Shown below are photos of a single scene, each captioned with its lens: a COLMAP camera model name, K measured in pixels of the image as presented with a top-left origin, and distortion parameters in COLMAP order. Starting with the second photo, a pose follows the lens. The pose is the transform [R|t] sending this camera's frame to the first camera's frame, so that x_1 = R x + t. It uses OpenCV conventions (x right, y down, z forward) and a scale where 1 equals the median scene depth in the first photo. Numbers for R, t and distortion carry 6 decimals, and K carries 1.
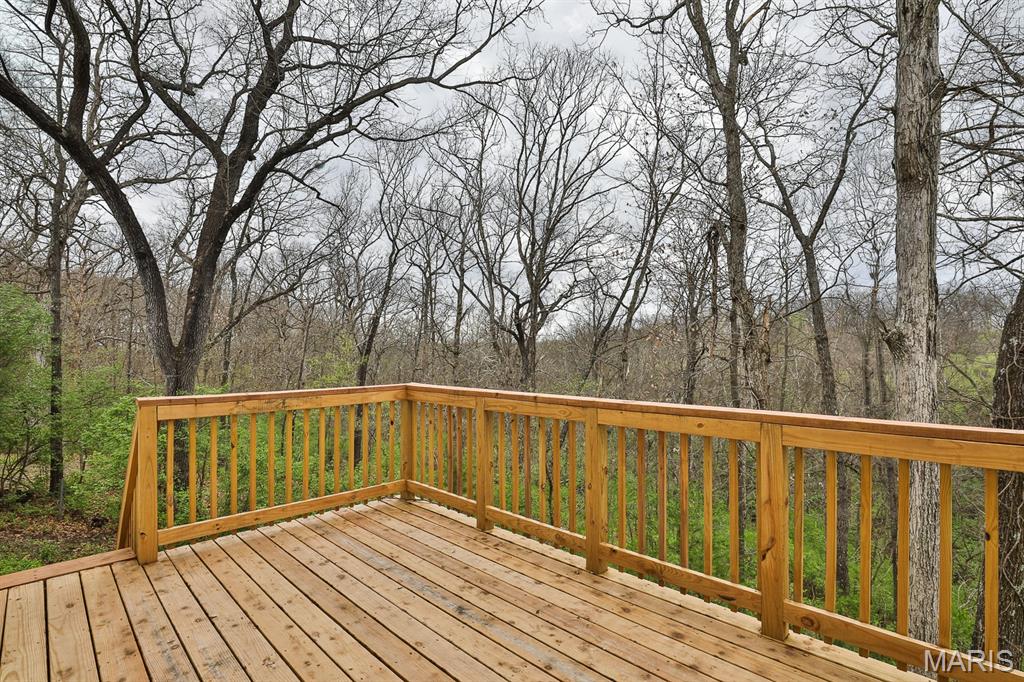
lens RADIAL K [[506.2, 0, 512.0], [0, 506.2, 341.0], [0, 0, 1]] dist [0.000055, 0.000344]
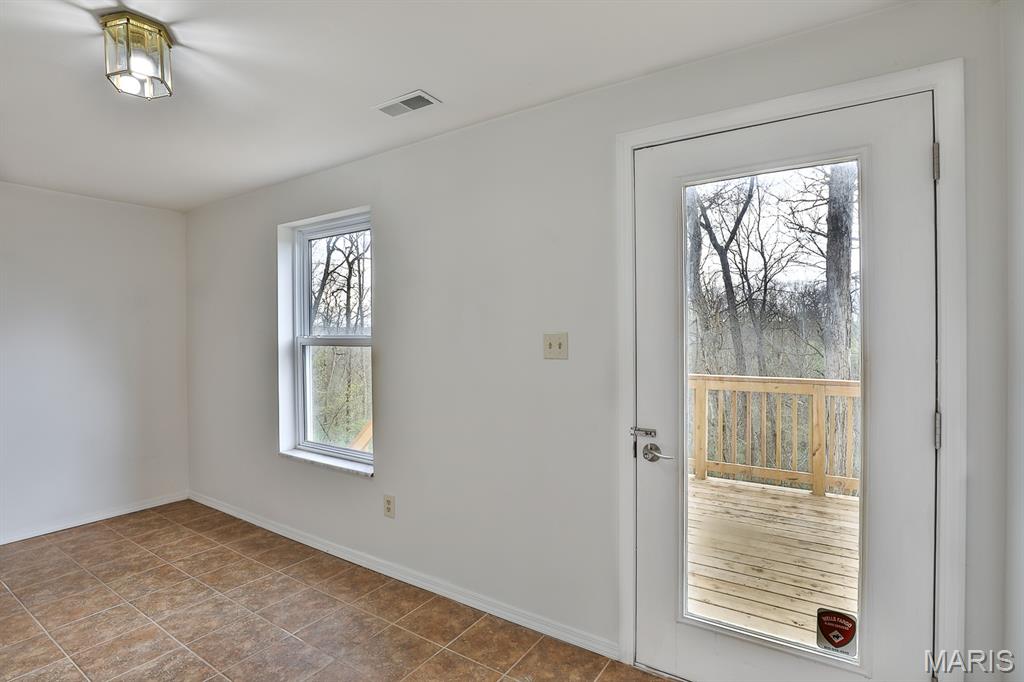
lens RADIAL K [[517.4, 0, 512.0], [0, 517.4, 341.0], [0, 0, 1]] dist [-0.001451, -0.000319]
pose [[0.977238, 0.000440, 0.212147, -0.940586], [-0.006769, 0.999553, 0.029108, -0.046474], [-0.212040, -0.029881, 0.976804, -0.594961]]
